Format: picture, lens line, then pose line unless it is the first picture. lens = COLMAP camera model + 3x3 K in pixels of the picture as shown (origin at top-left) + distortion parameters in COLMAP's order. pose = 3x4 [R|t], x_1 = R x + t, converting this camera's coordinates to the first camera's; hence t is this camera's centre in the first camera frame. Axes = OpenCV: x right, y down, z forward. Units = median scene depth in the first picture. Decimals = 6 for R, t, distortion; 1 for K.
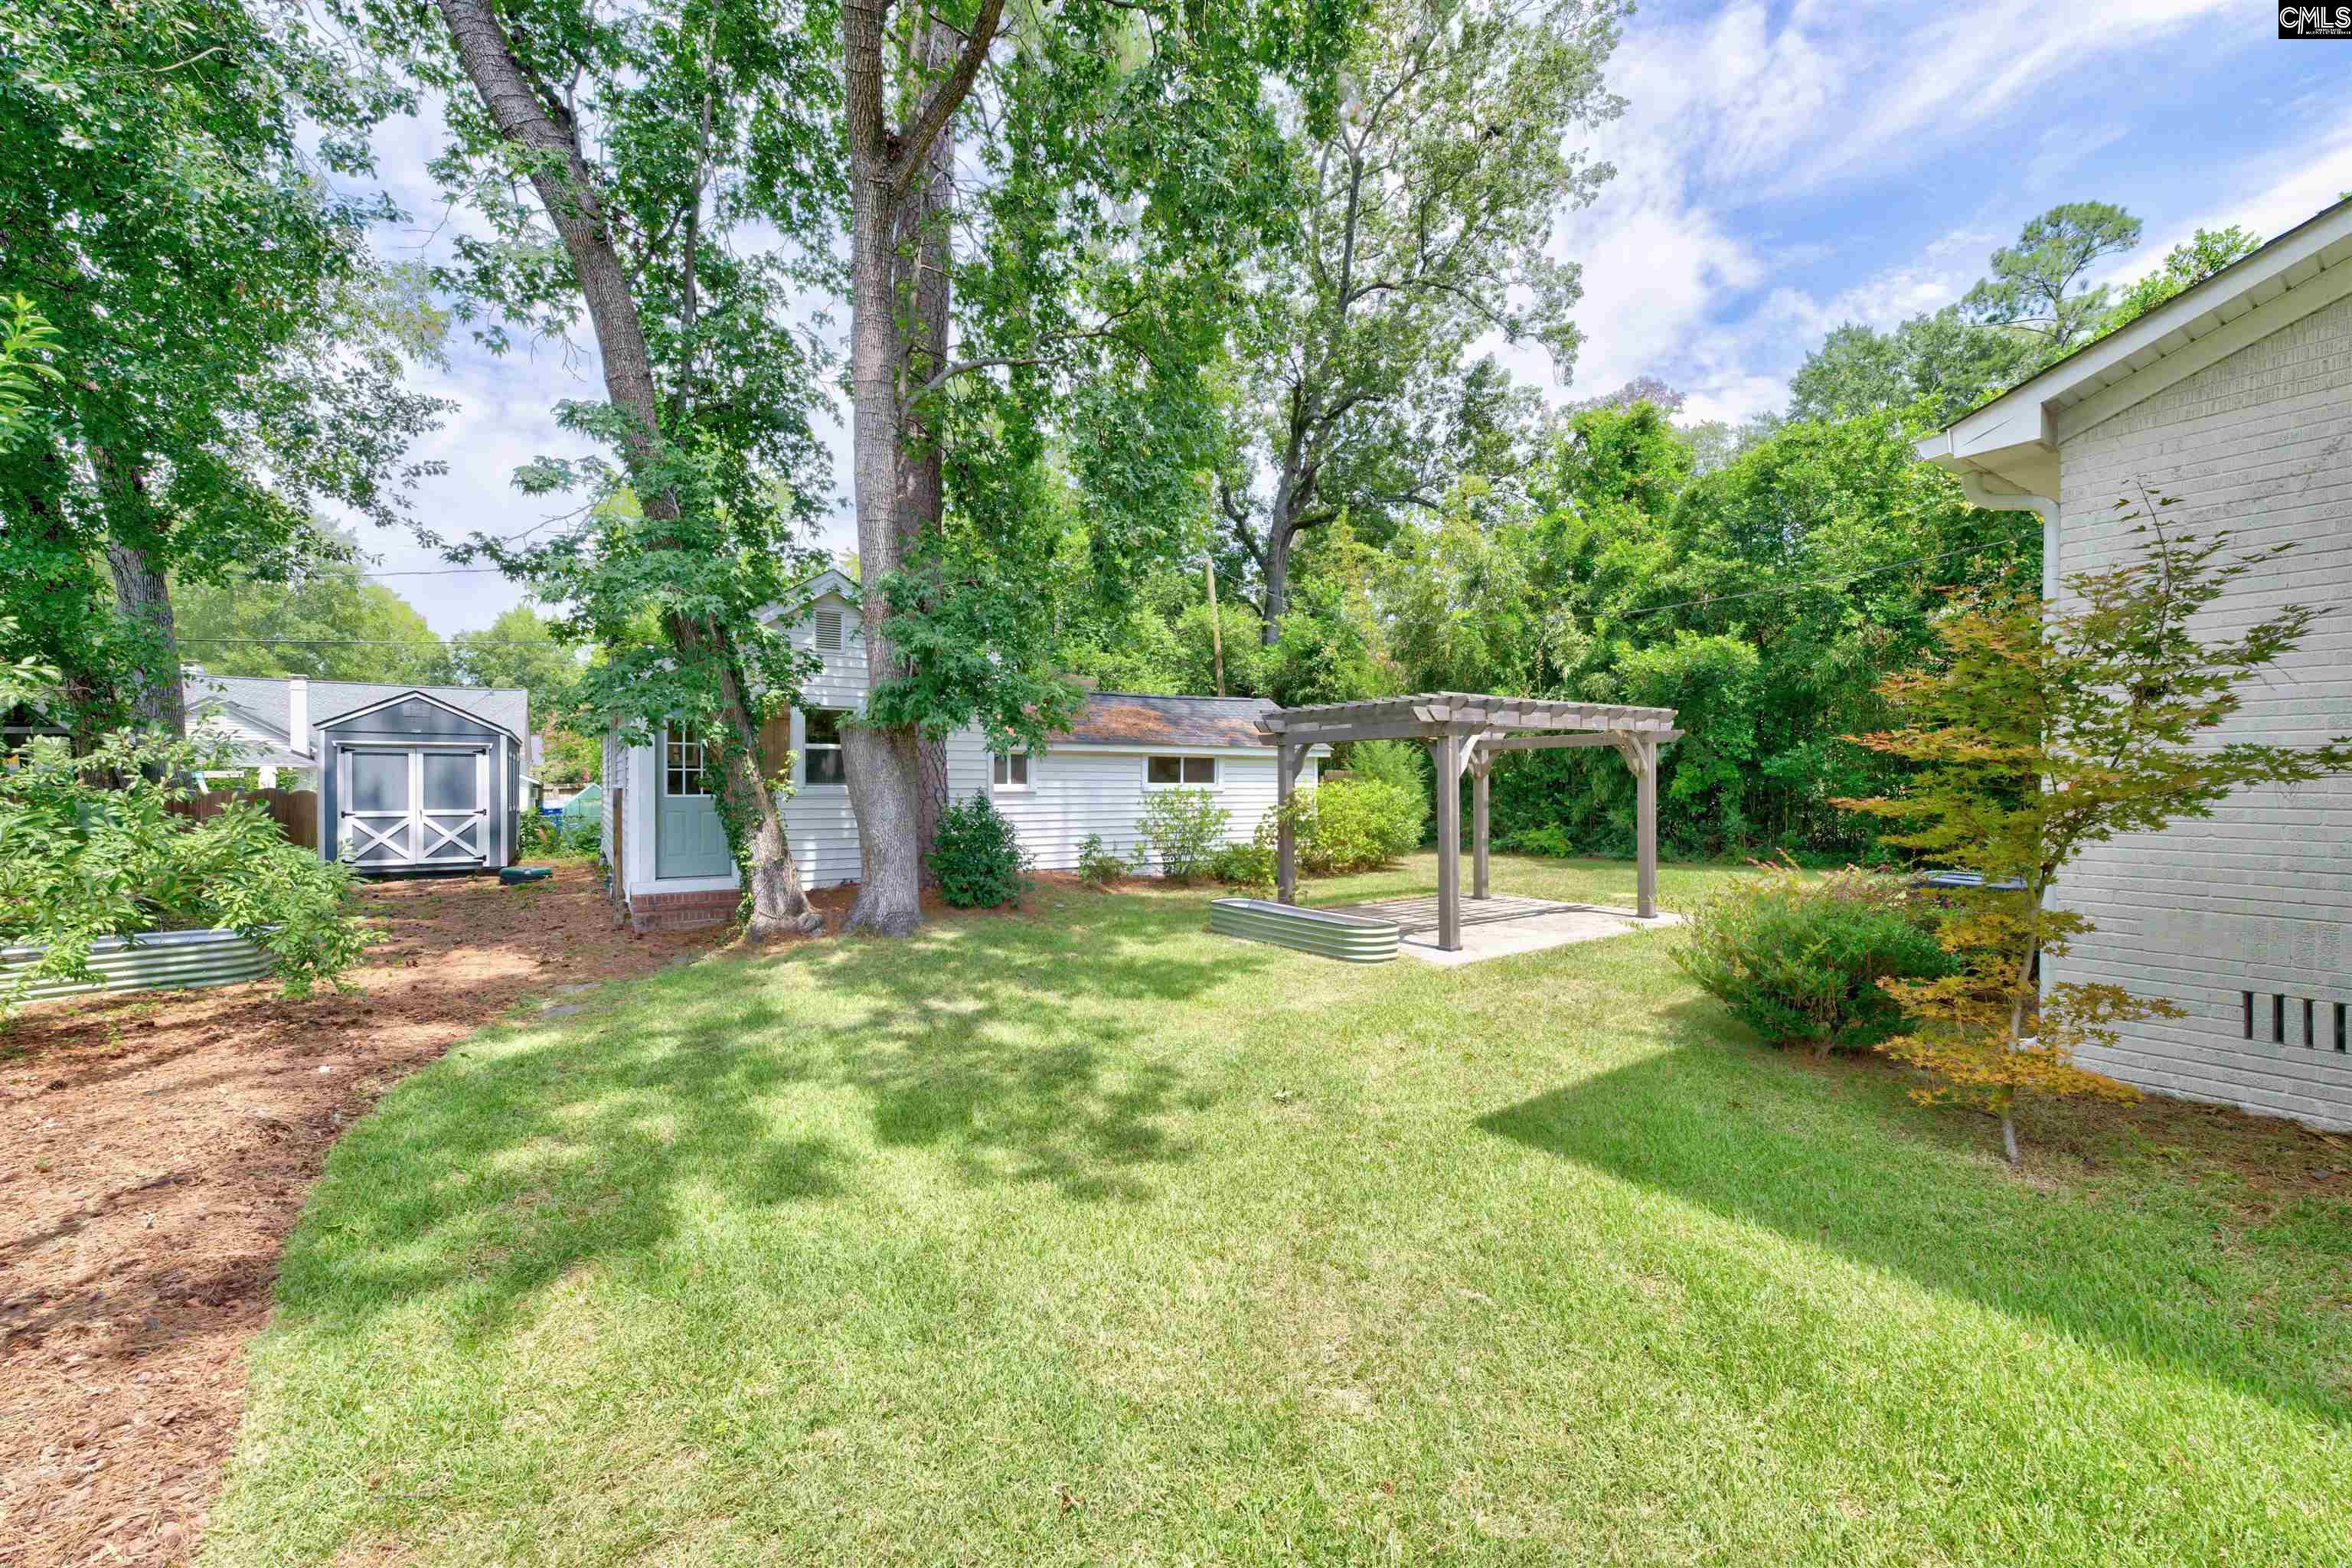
lens RADIAL K [[931.4, 0, 1190.0], [0, 931.4, 790.2], [0, 0, 1]] dist [0.002550, 0.000049]
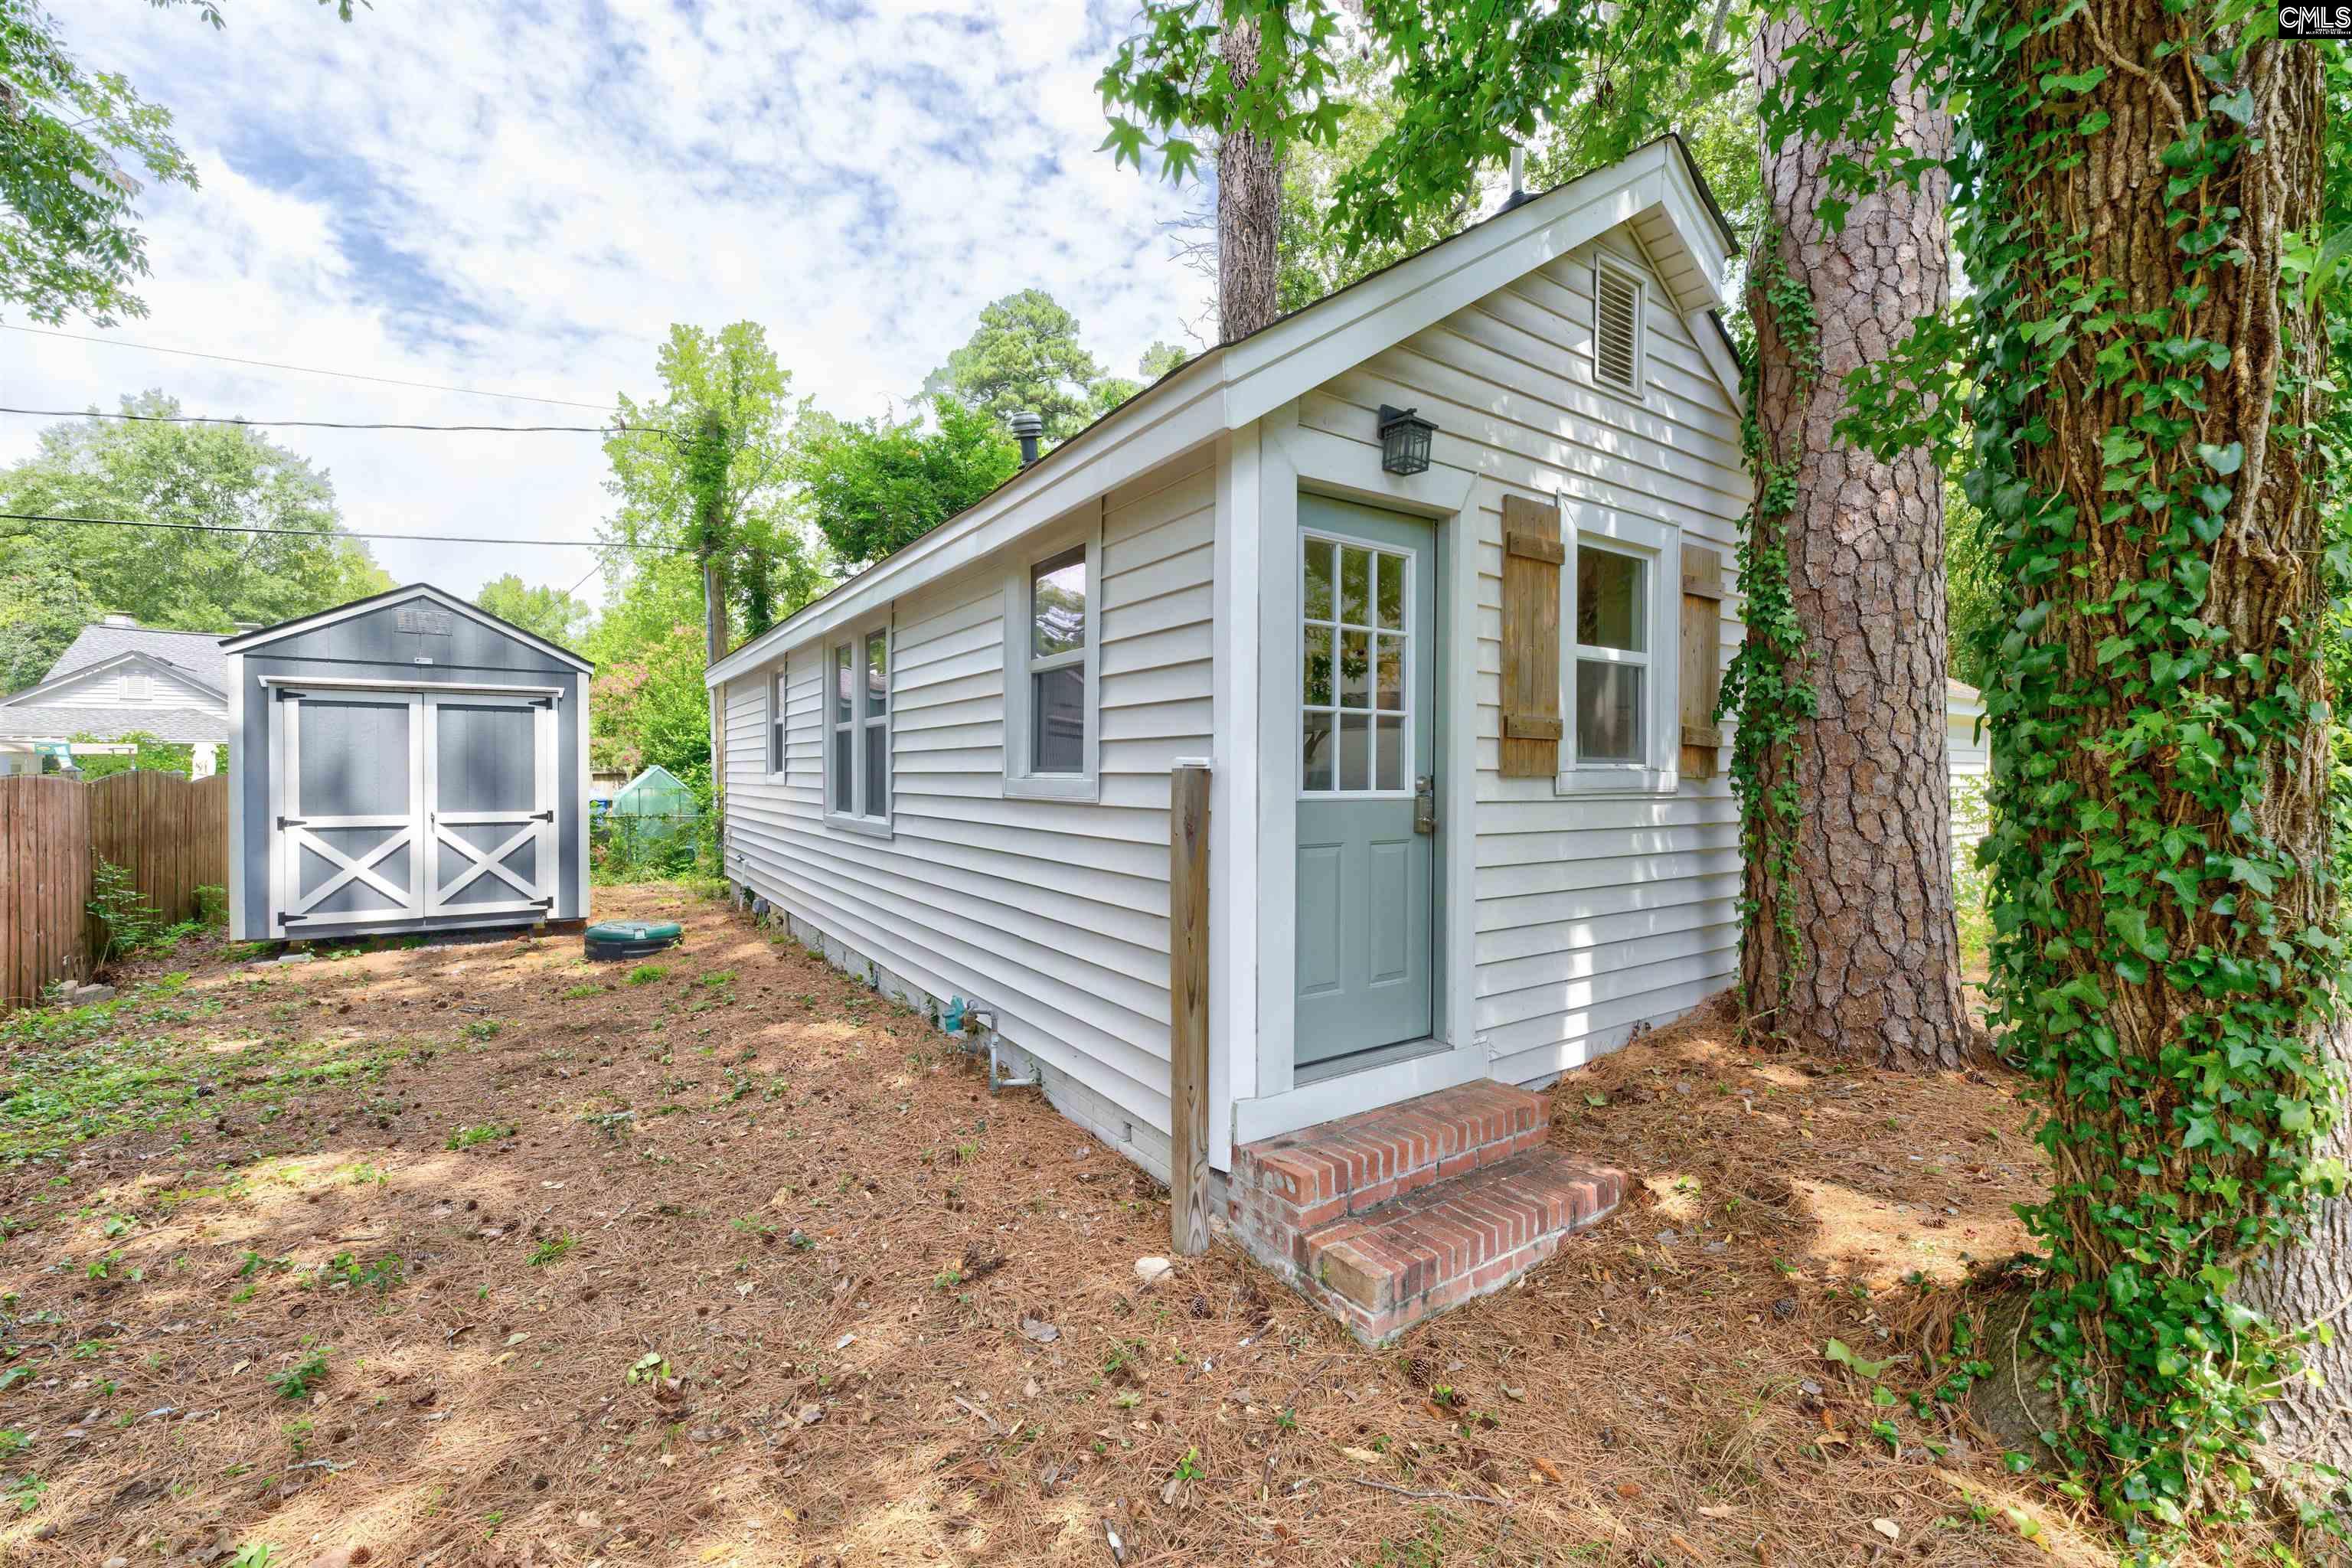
lens RADIAL K [[931.4, 0, 1162.4], [0, 931.4, 770.1], [0, 0, 1]] dist [0.002550, 0.000049]
pose [[0.999995, 0.002653, -0.001730, -0.423141], [-0.002667, 0.999964, -0.008071, 0.000503], [0.001708, 0.008076, 0.999966, 0.488750]]
